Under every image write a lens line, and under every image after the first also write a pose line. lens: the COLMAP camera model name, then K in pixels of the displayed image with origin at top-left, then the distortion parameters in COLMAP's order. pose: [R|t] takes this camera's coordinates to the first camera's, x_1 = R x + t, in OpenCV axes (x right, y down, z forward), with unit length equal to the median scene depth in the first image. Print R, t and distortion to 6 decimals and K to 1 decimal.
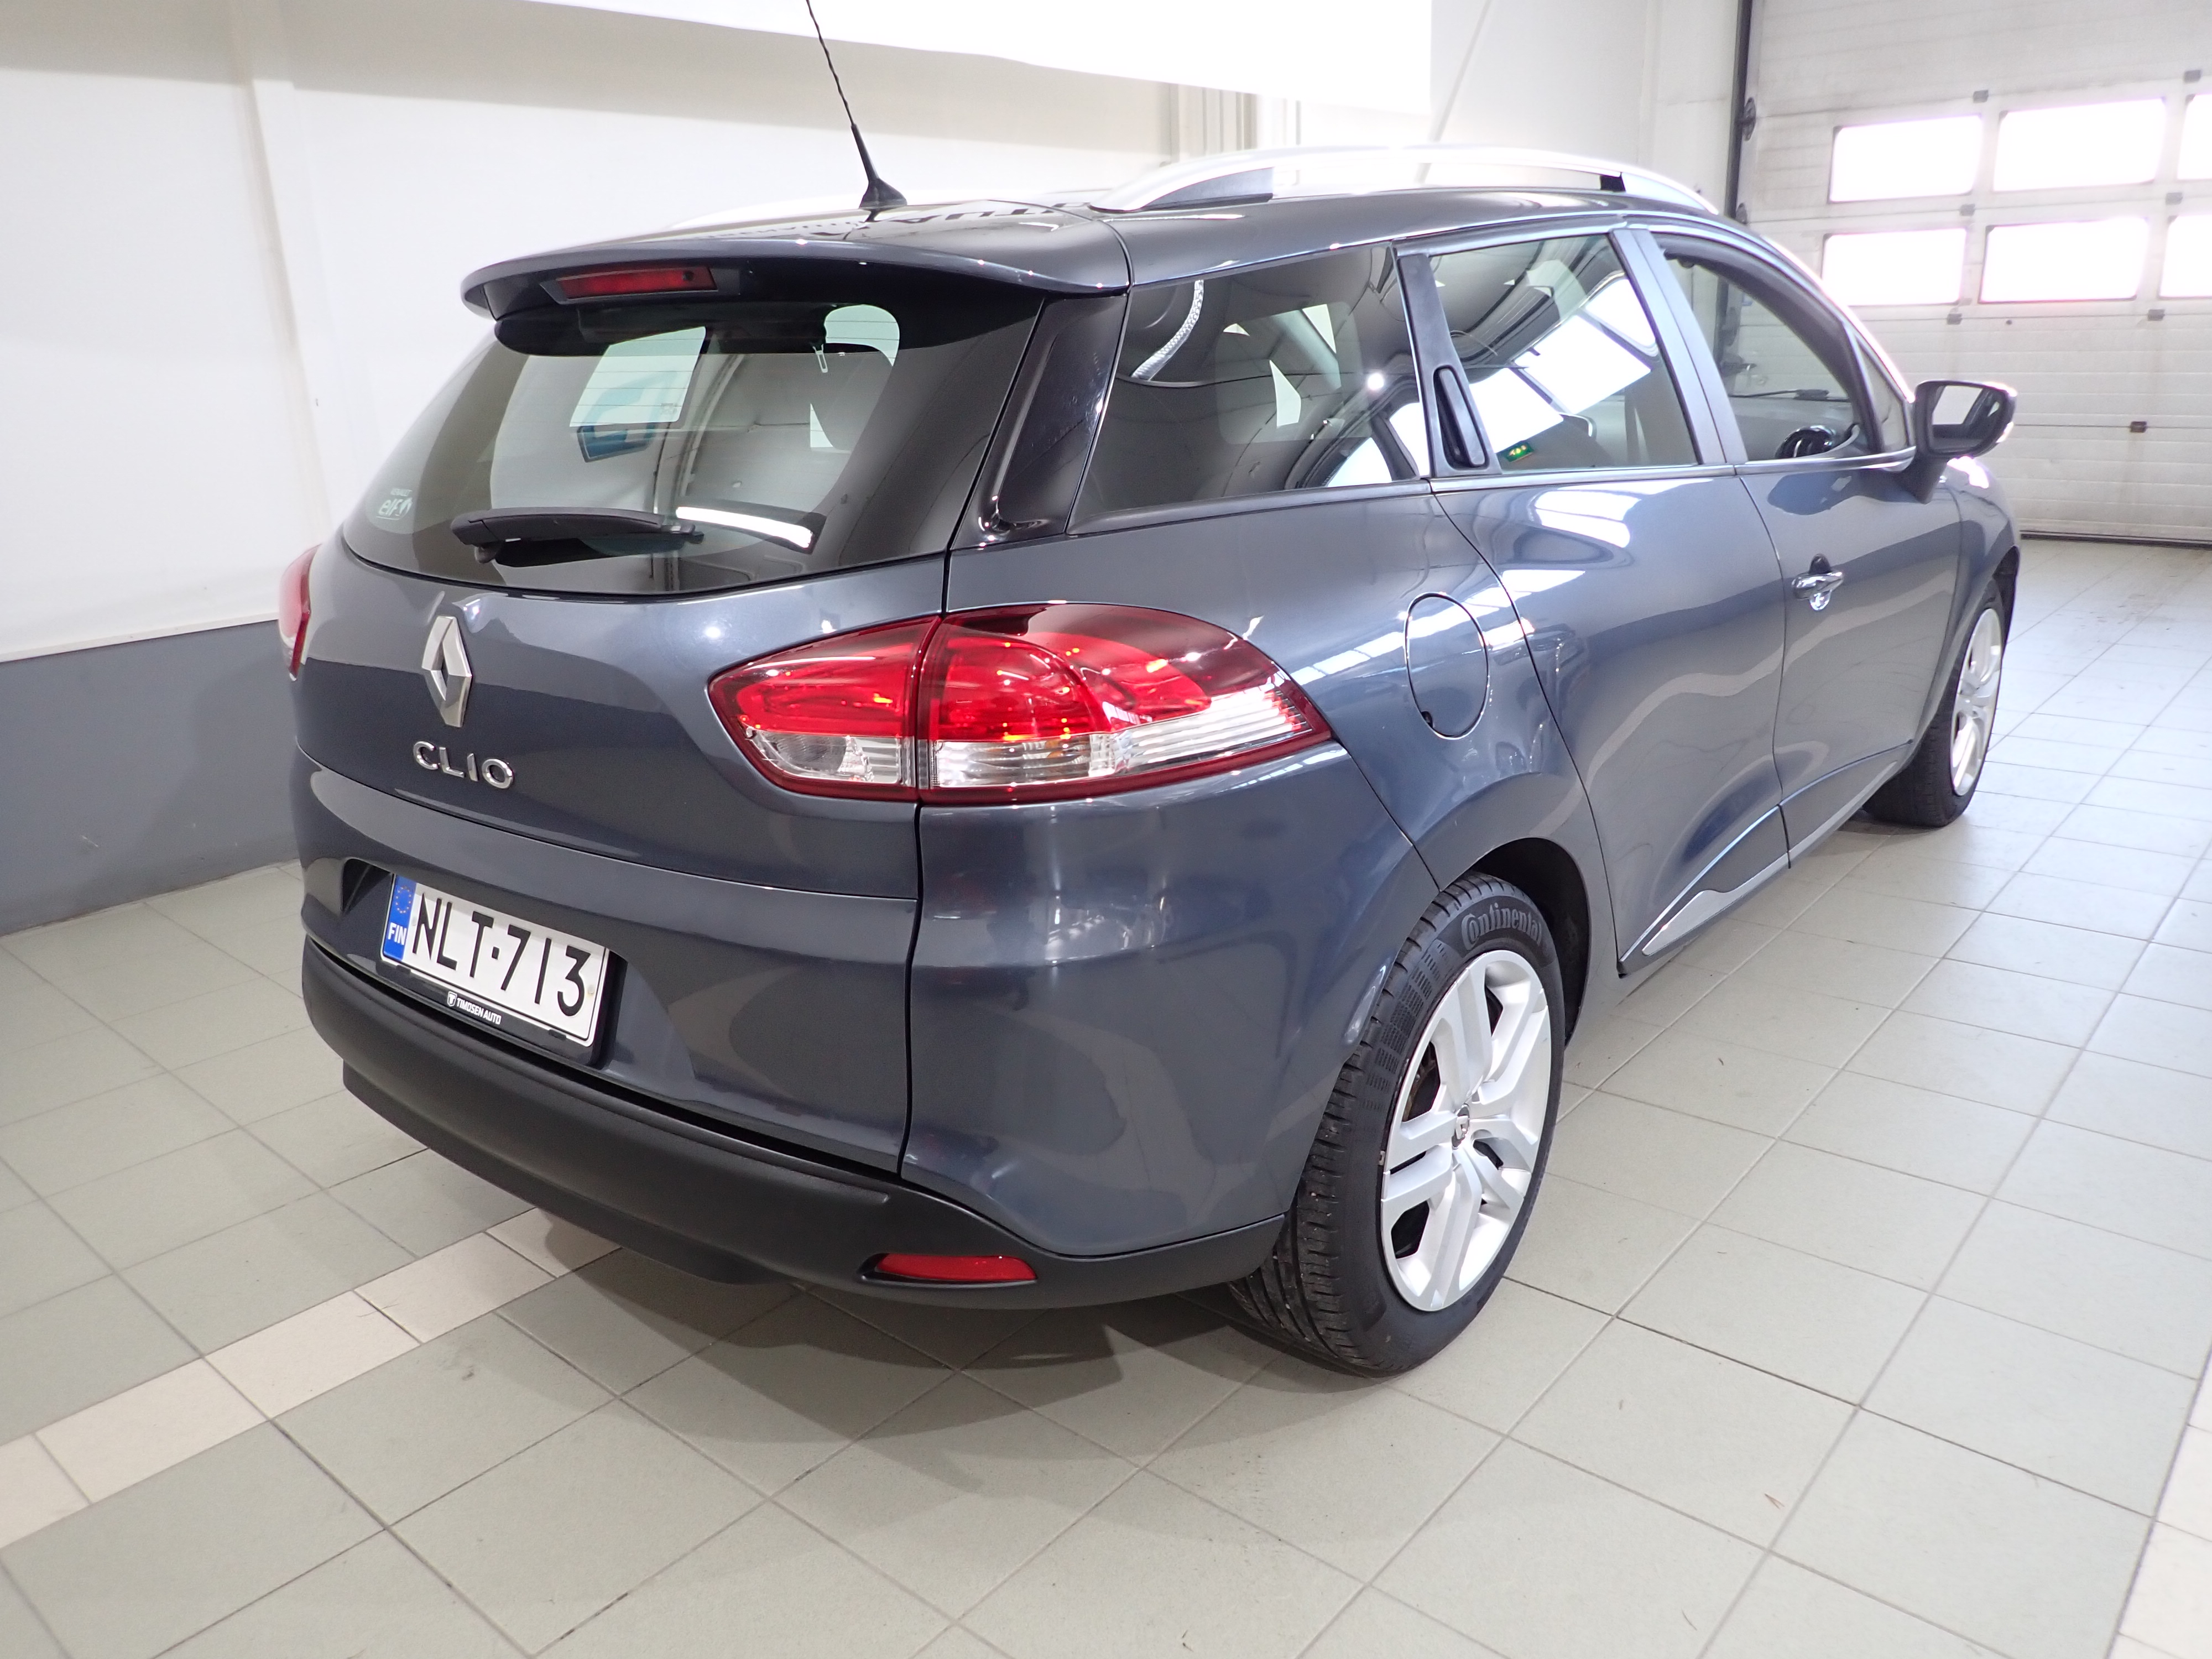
lens RADIAL K [[1629.5, 0, 1090.8], [0, 1629.5, 829.2], [0, 0, 1]] dist [-0.008178, -0.004180]
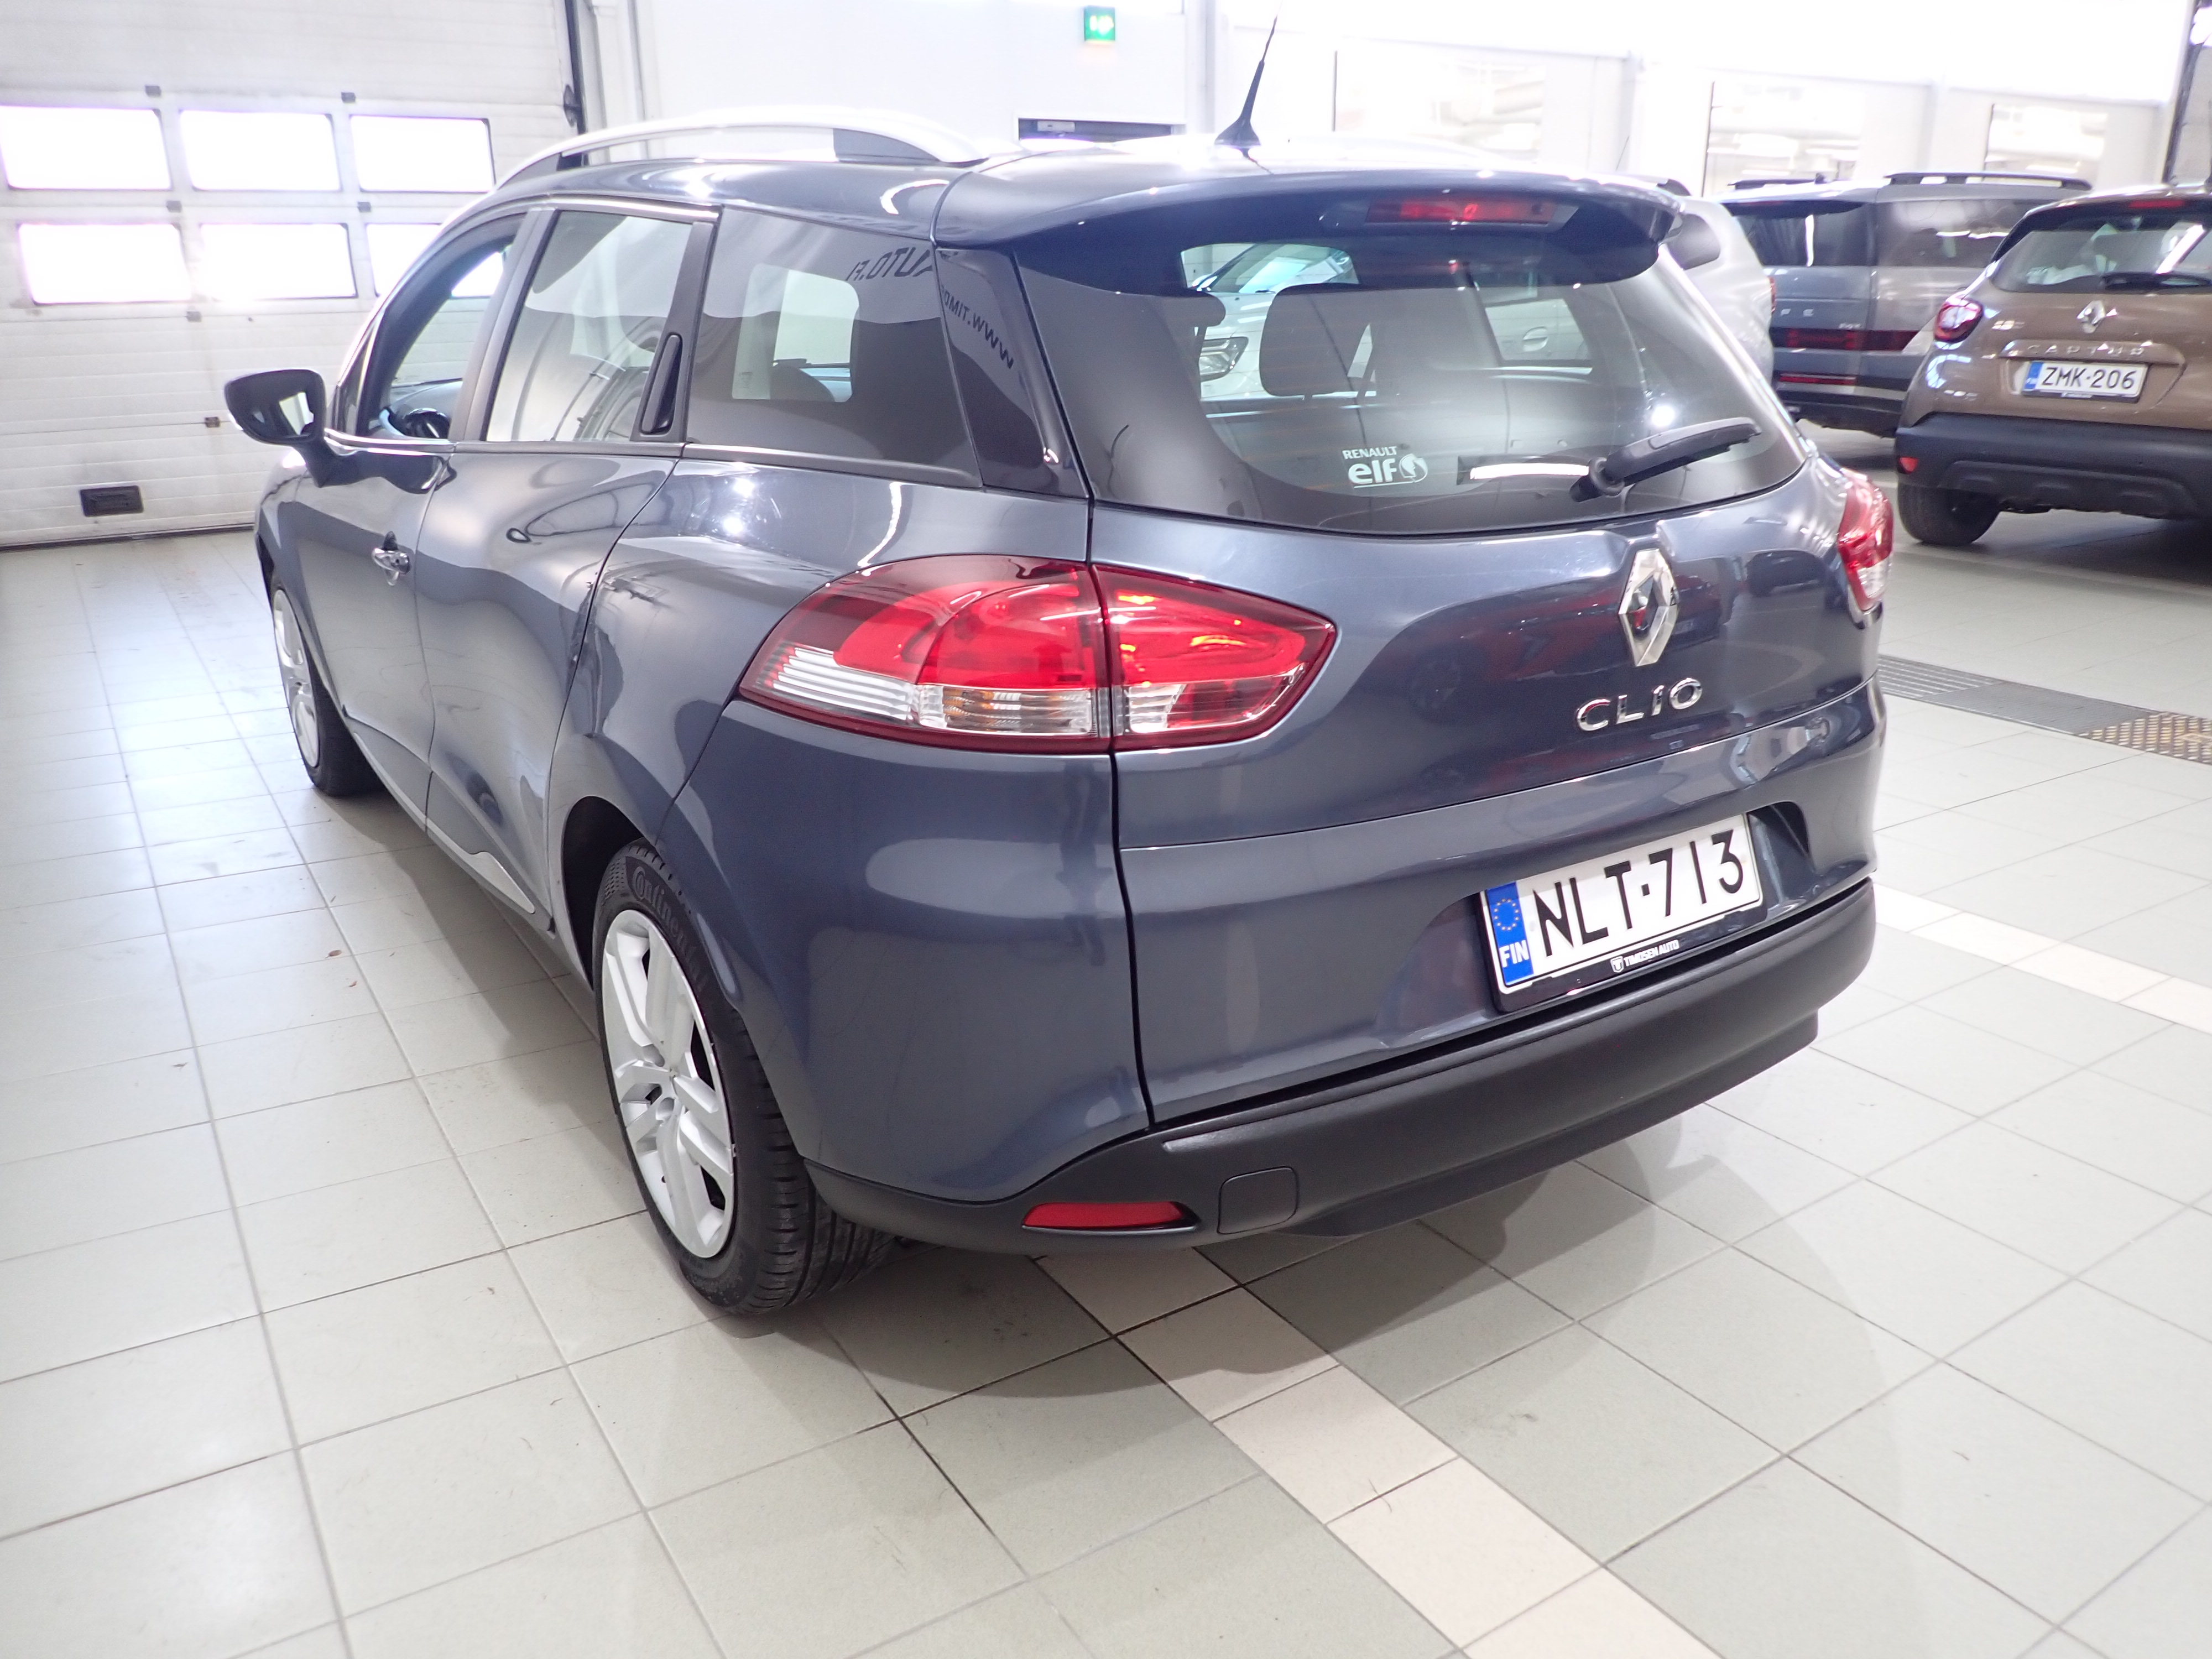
lens RADIAL K [[1629.5, 0, 1091.0], [0, 1629.5, 830.2], [0, 0, 1]] dist [-0.008178, -0.004180]
pose [[0.290665, -0.281681, 0.914423, -1.314791], [0.289253, 0.936838, 0.196642, -0.241491], [-0.912056, 0.207343, 0.353783, 0.920827]]
